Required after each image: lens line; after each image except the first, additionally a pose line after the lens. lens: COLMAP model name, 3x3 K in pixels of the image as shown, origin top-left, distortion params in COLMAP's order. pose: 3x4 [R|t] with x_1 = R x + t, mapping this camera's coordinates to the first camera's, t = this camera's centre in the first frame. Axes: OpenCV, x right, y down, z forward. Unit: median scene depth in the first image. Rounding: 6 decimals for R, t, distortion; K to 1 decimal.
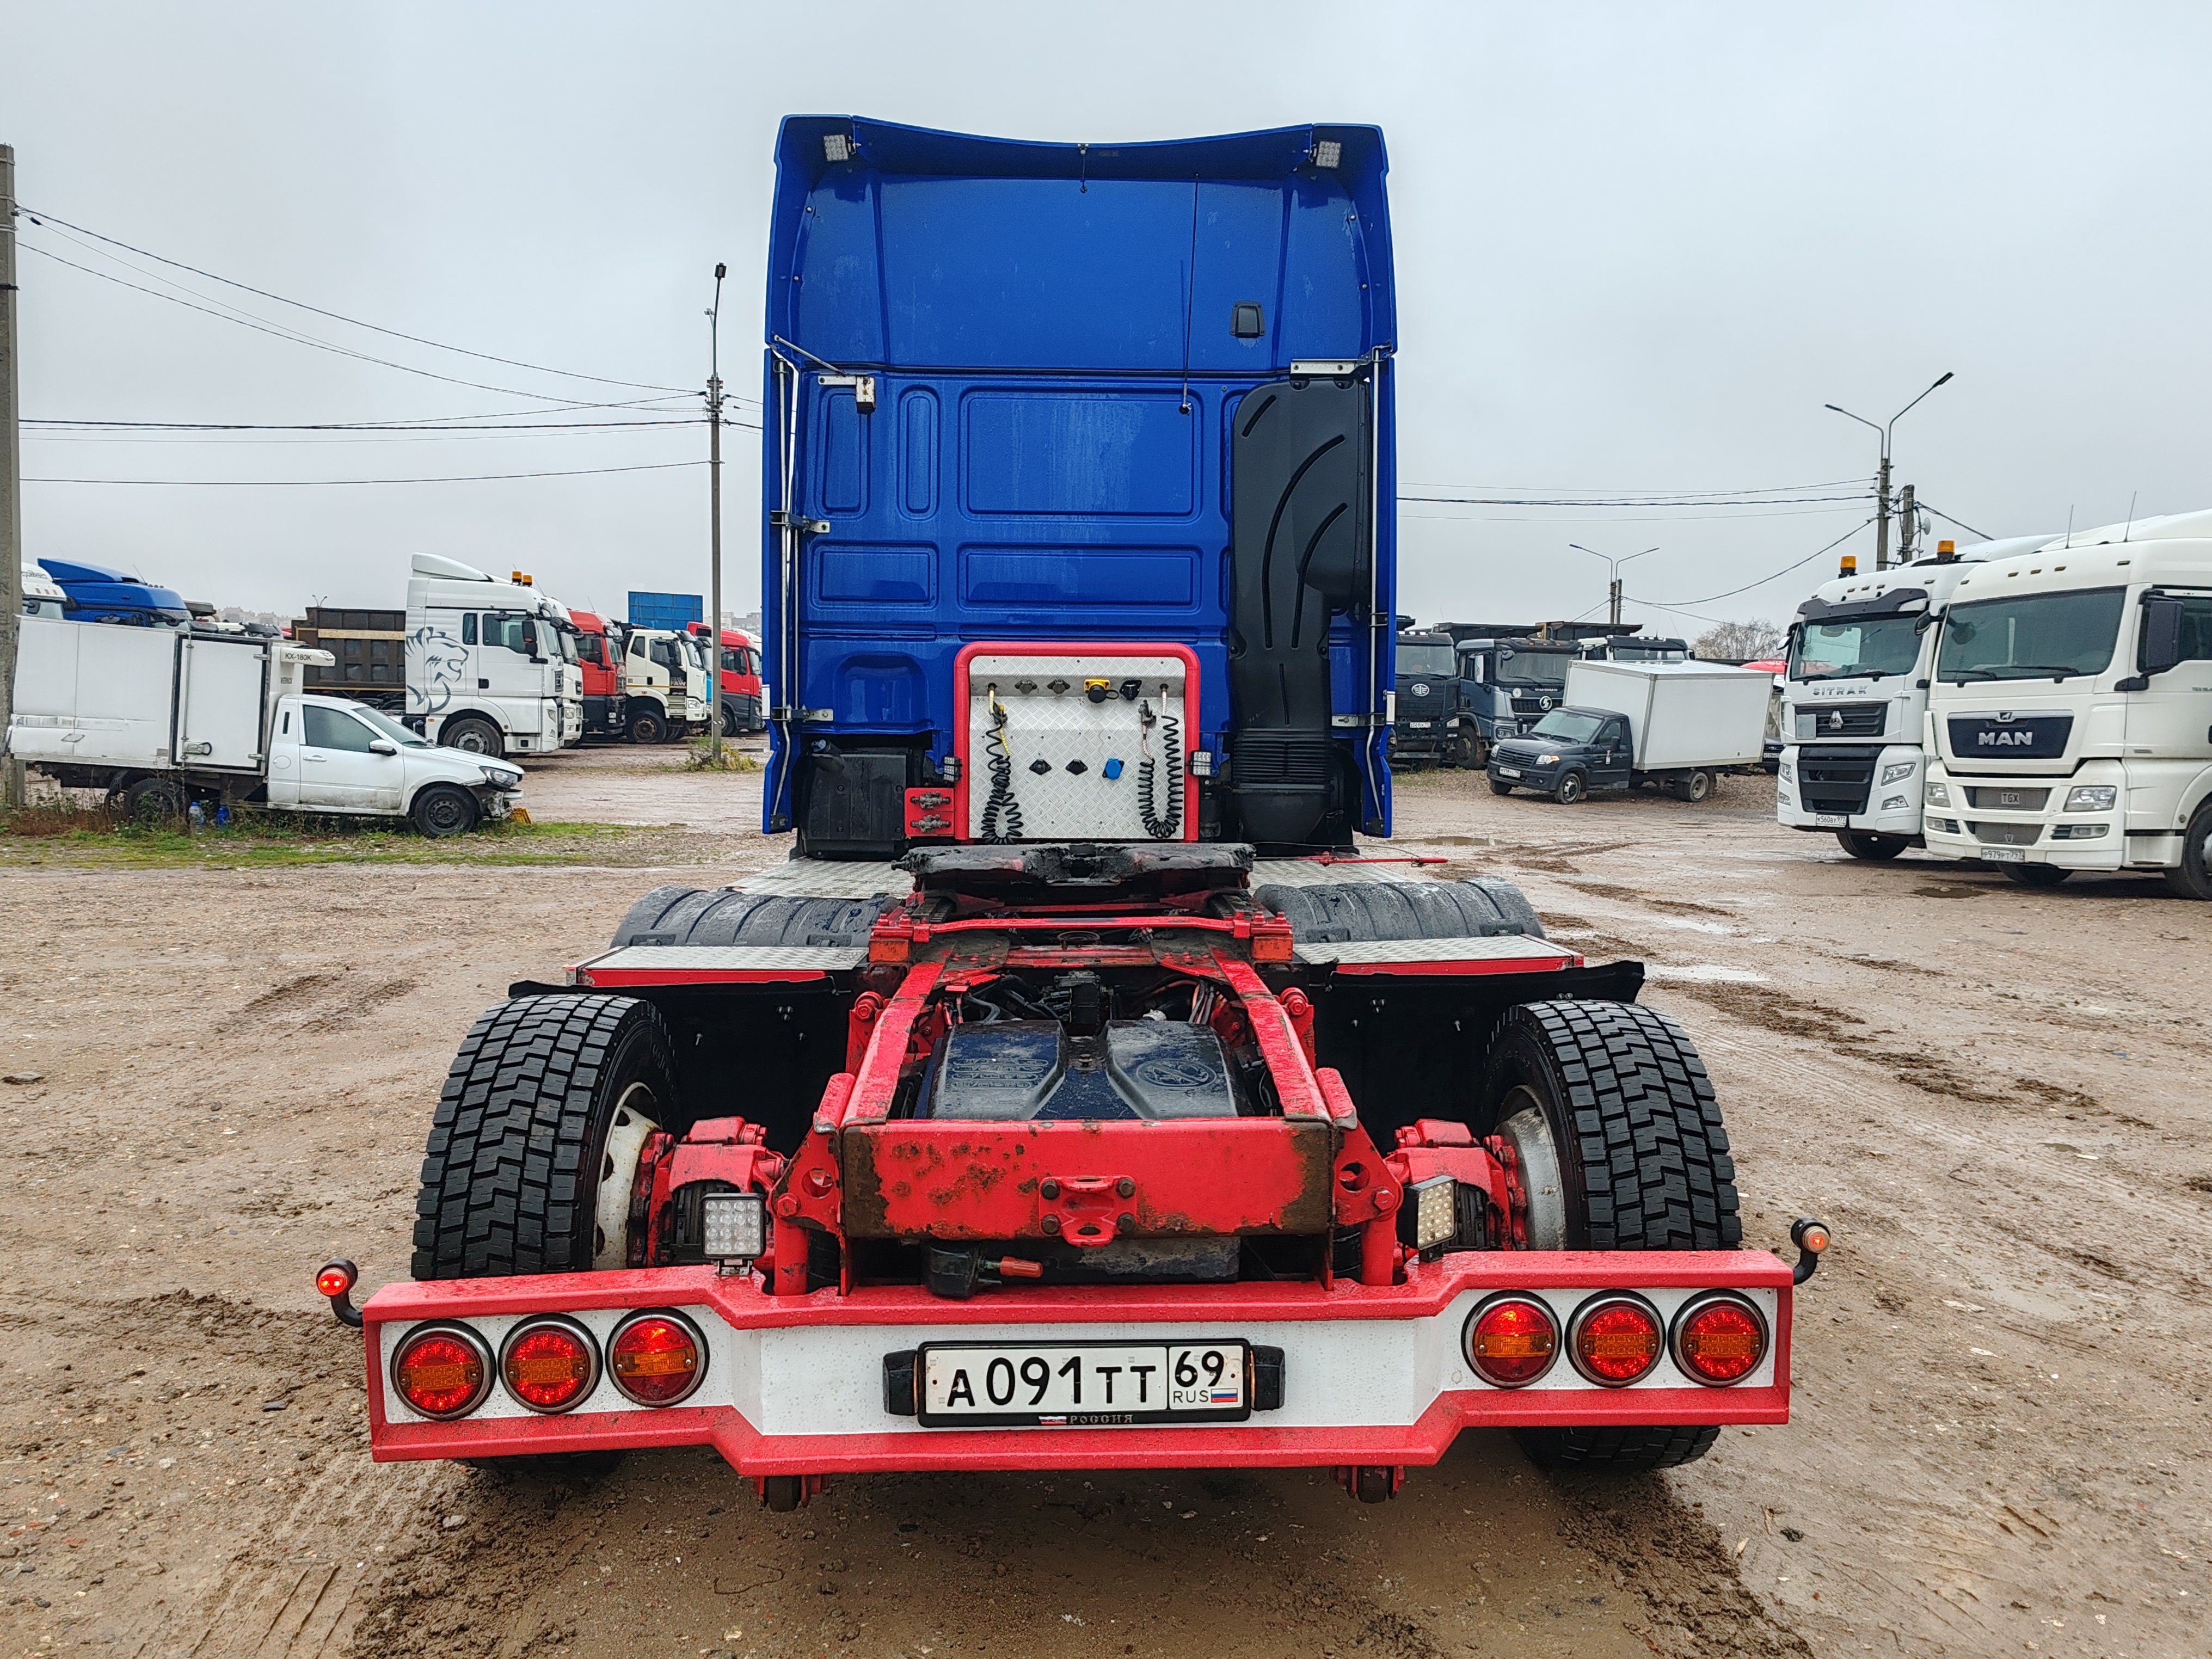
lens RADIAL K [[1656.1, 0, 1090.1], [0, 1656.1, 829.7], [0, 0, 1]] dist [0.019671, -0.002457]
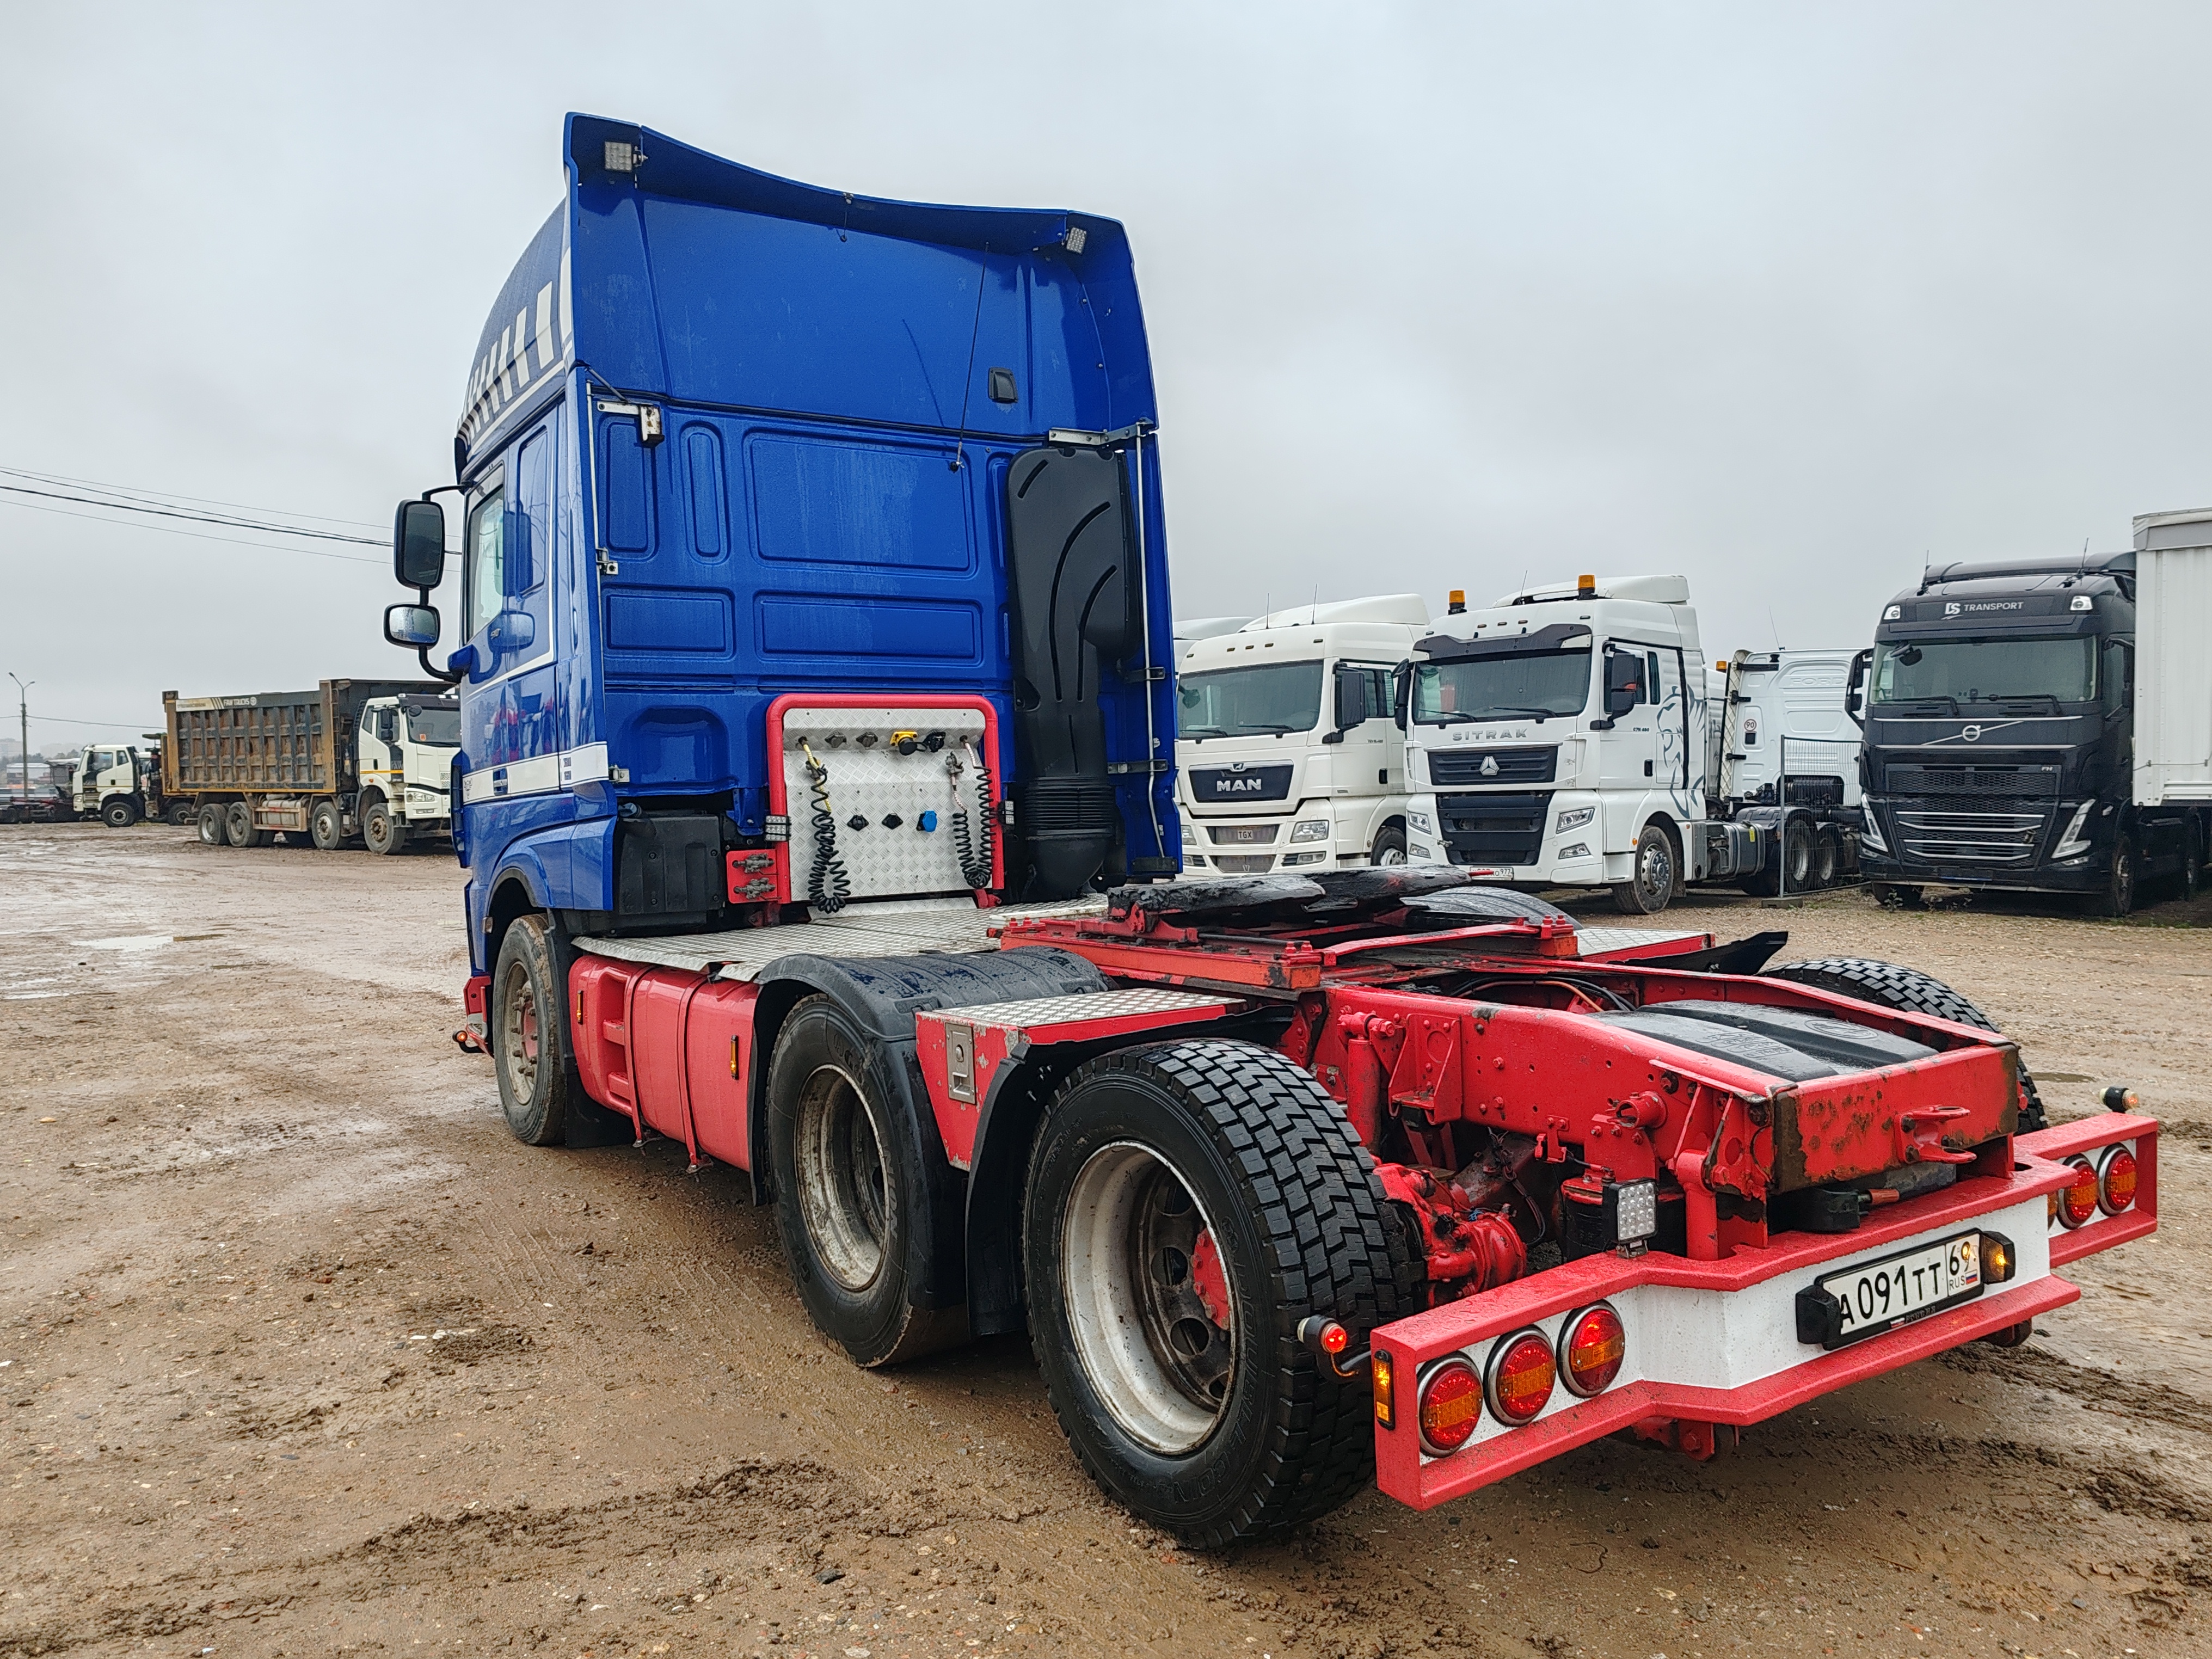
lens RADIAL K [[1656.1, 0, 1094.7], [0, 1656.1, 834.2], [0, 0, 1]] dist [0.019671, -0.002457]
pose [[0.851867, -0.045125, 0.521811, -0.417428], [0.066143, 0.997574, -0.021712, -0.000940], [-0.519565, 0.053010, 0.852785, 0.101132]]
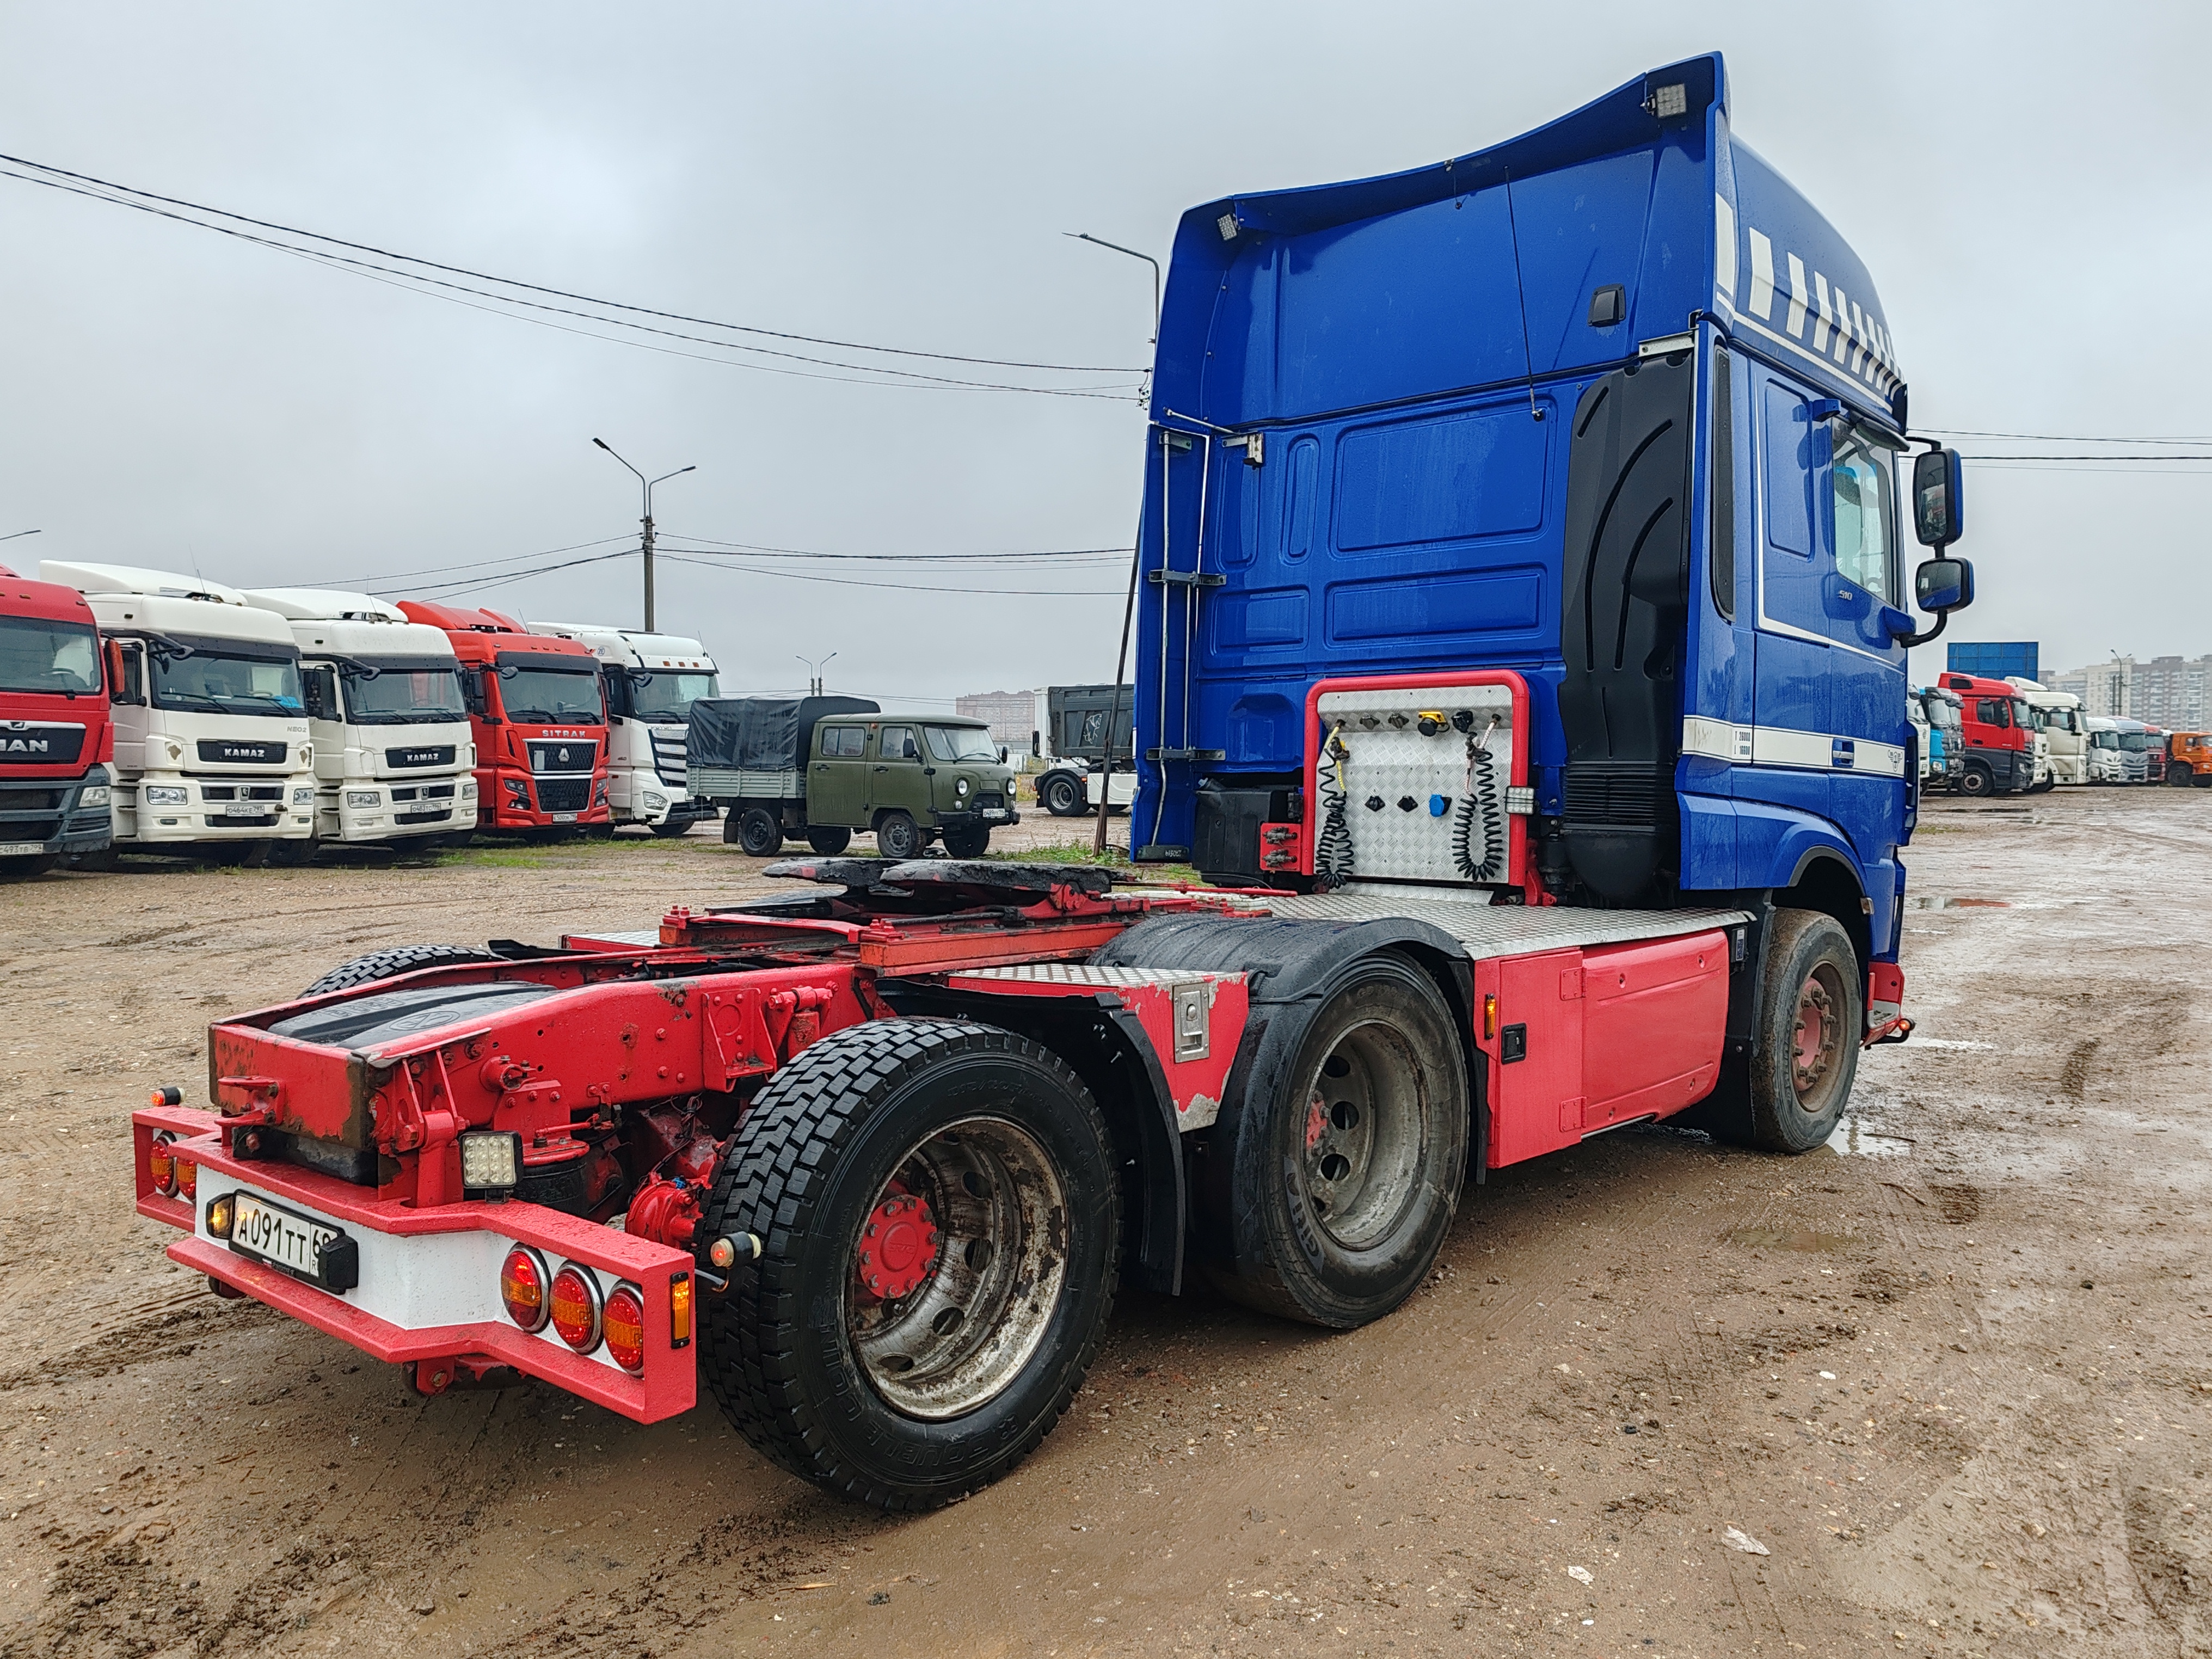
lens RADIAL K [[1656.1, 0, 1101.6], [0, 1656.1, 828.4], [0, 0, 1]] dist [0.019671, -0.002457]
pose [[0.724082, 0.016080, -0.689527, 0.528934], [-0.037531, 0.999166, -0.016111, -0.000989], [0.688692, 0.037544, 0.724081, 0.176696]]
